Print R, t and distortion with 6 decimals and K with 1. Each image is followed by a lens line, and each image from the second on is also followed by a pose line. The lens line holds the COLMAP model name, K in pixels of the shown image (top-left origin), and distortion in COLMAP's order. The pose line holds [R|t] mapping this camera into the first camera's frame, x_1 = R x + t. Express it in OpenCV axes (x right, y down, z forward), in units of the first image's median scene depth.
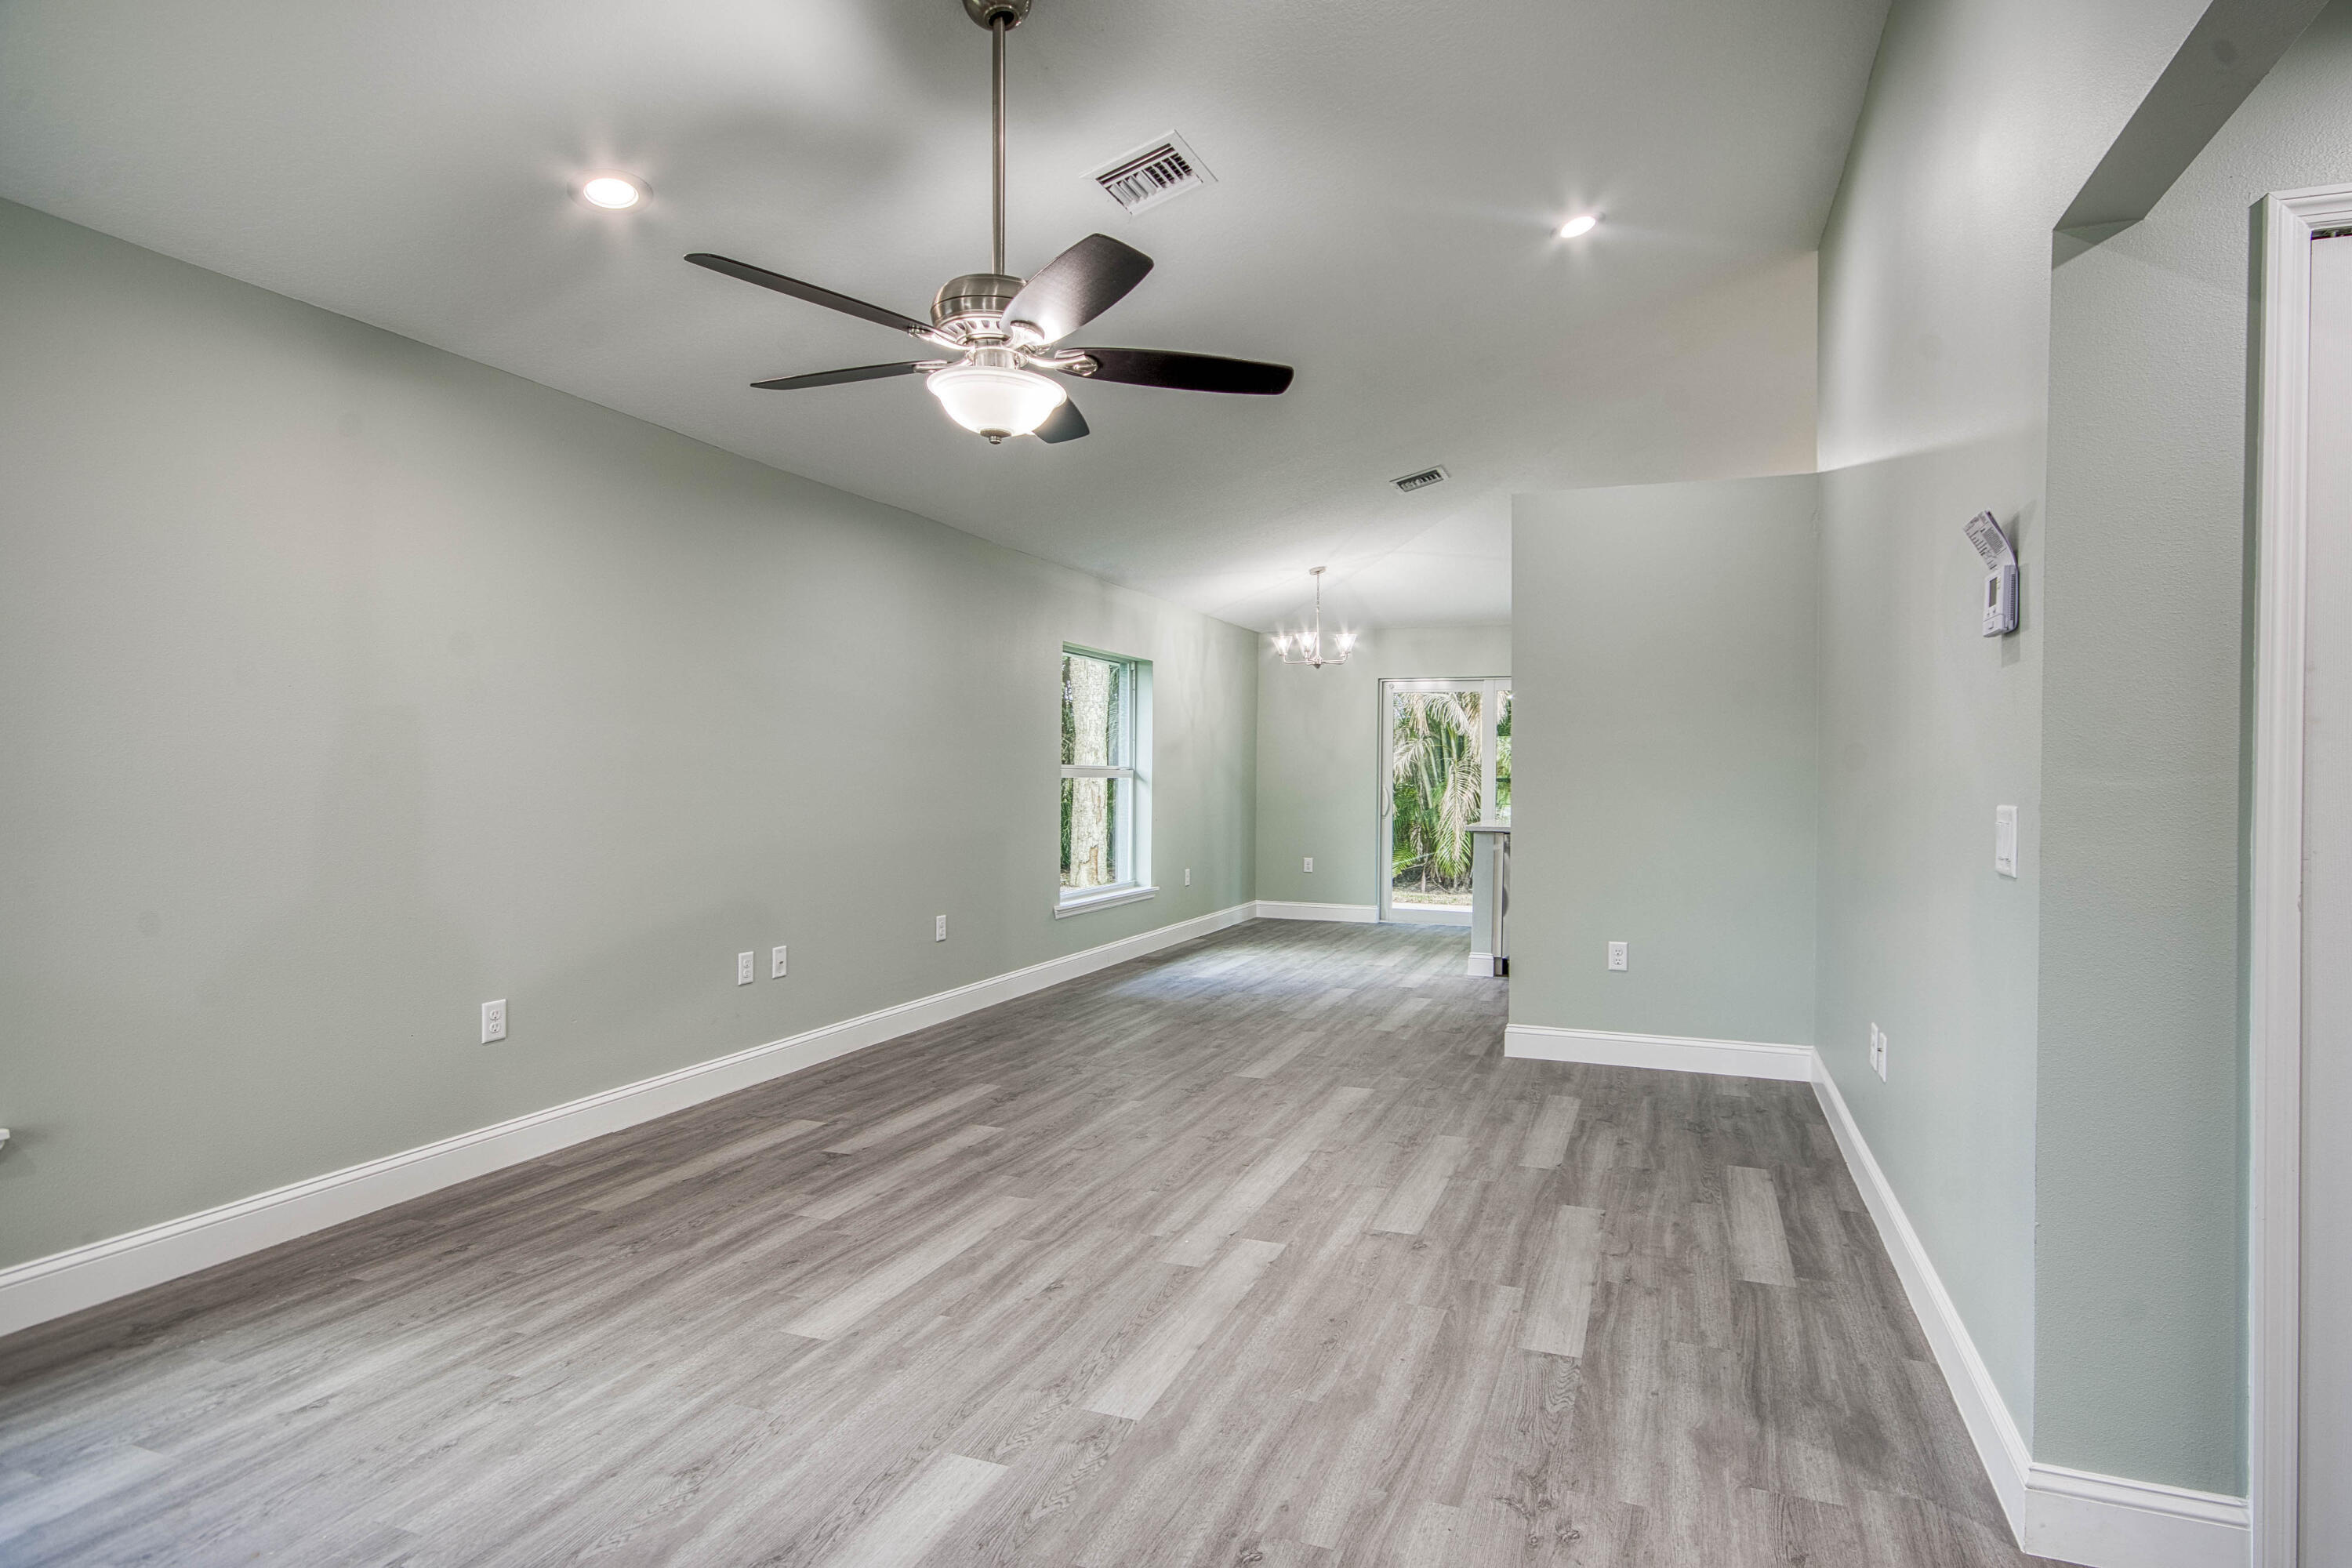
lens RADIAL K [[1211.2, 0, 1237.6], [0, 1211.2, 780.4], [0, 0, 1]] dist [0.004564, 0.008388]
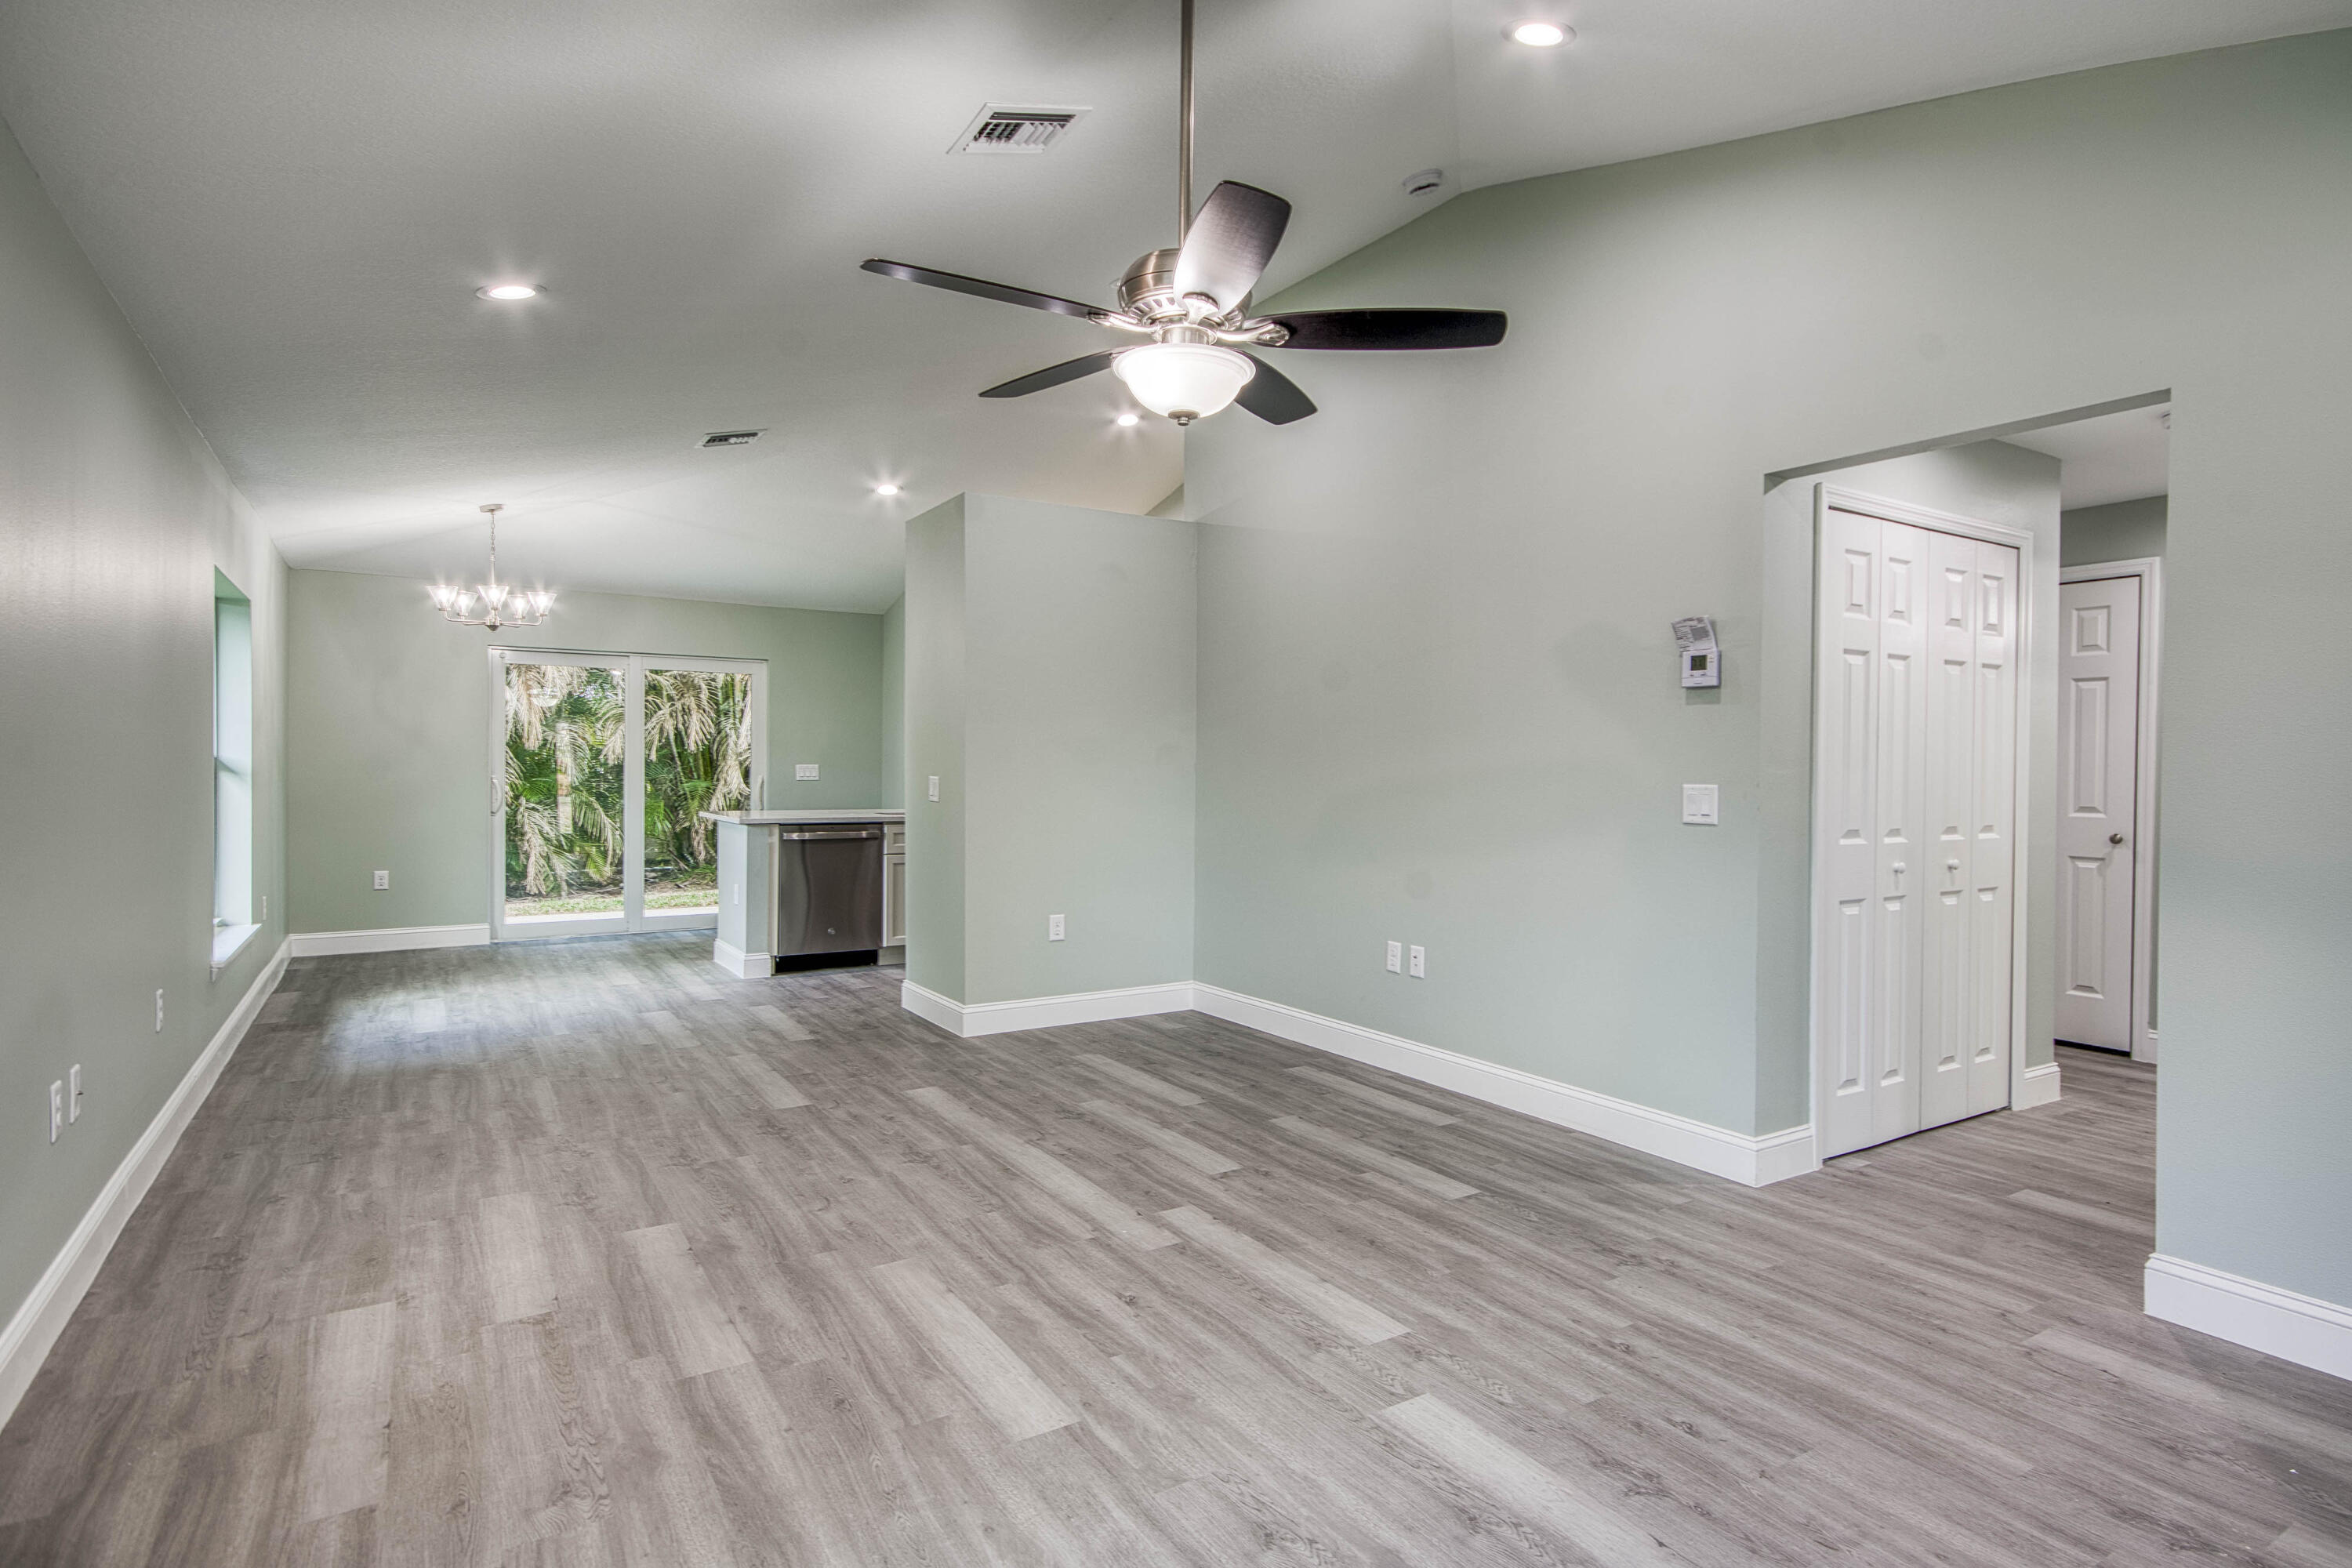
lens RADIAL K [[1230.9, 0, 1237.3], [0, 1230.9, 781.1], [0, 0, 1]] dist [0.013406, 0.000260]
pose [[0.595101, -0.013144, 0.803543, -0.817483], [0.002778, 0.999894, 0.014298, -0.008004], [-0.803646, -0.006276, 0.595075, 0.322727]]
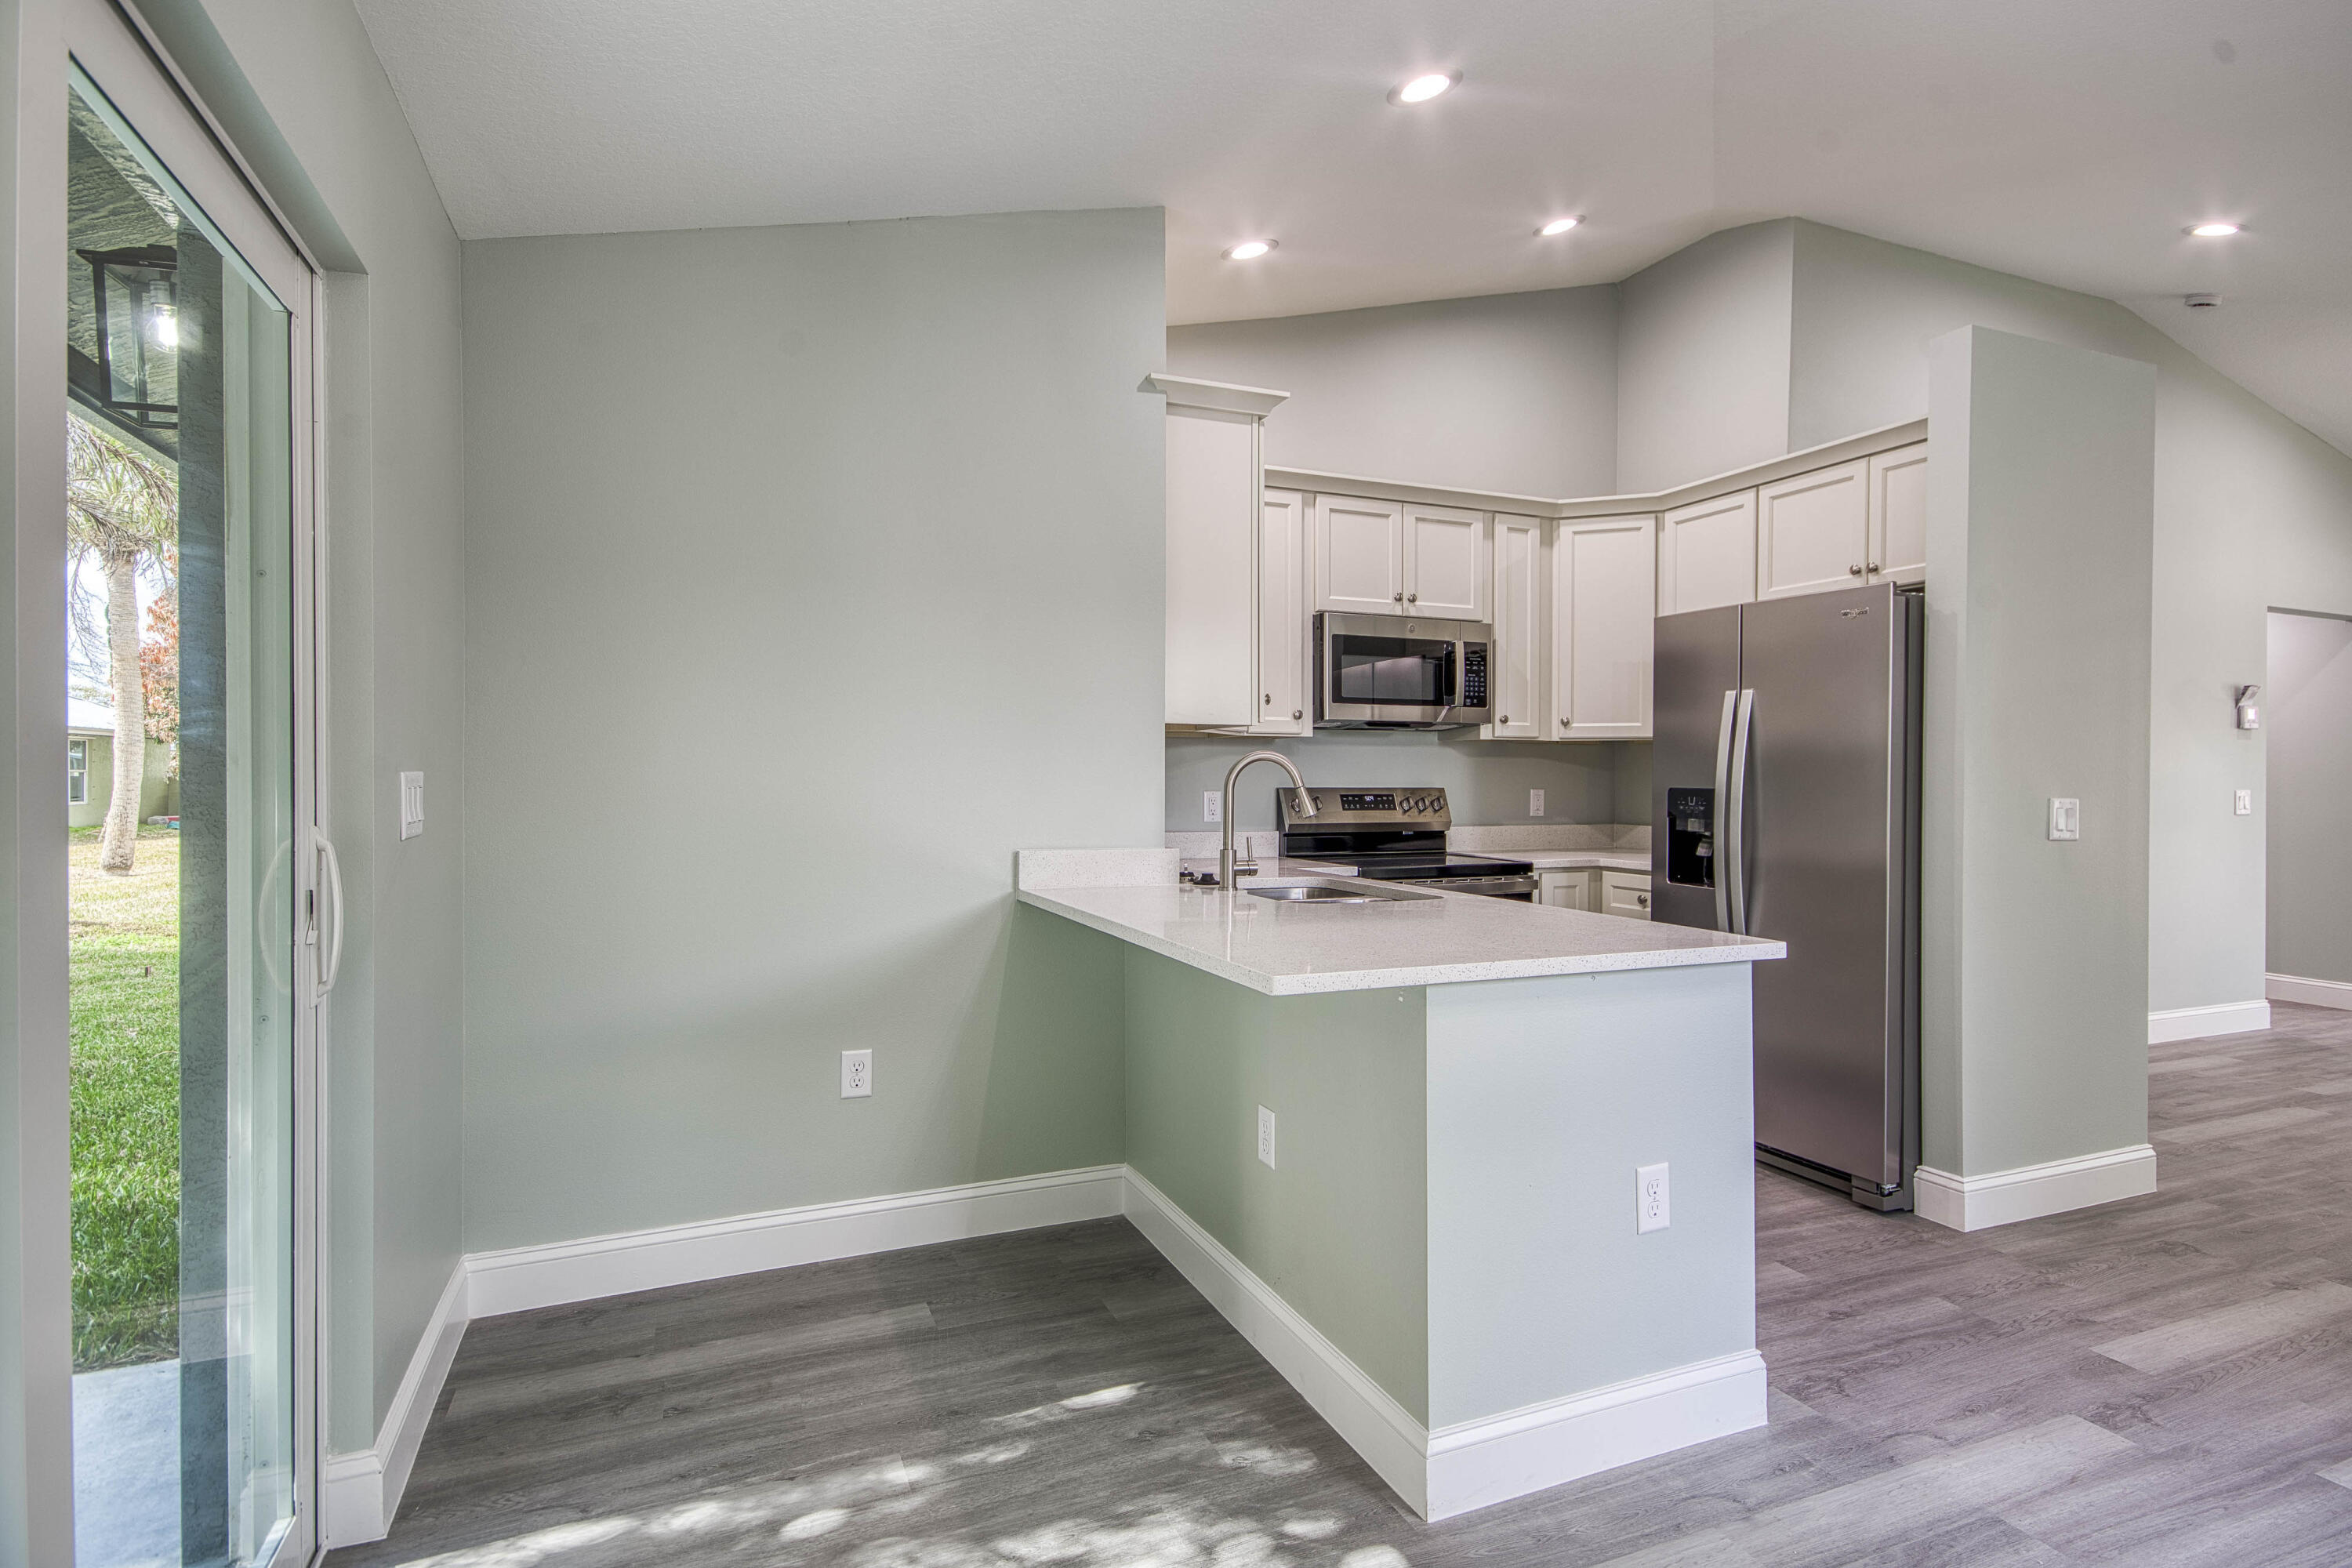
lens RADIAL K [[1211.2, 0, 1237.6], [0, 1211.2, 780.4], [0, 0, 1]] dist [0.004564, 0.008388]
pose [[-0.696006, -0.015576, 0.717867, 0.155059], [-0.007718, 0.999869, 0.014211, -0.015652], [-0.717994, 0.004350, -0.696035, 3.142935]]
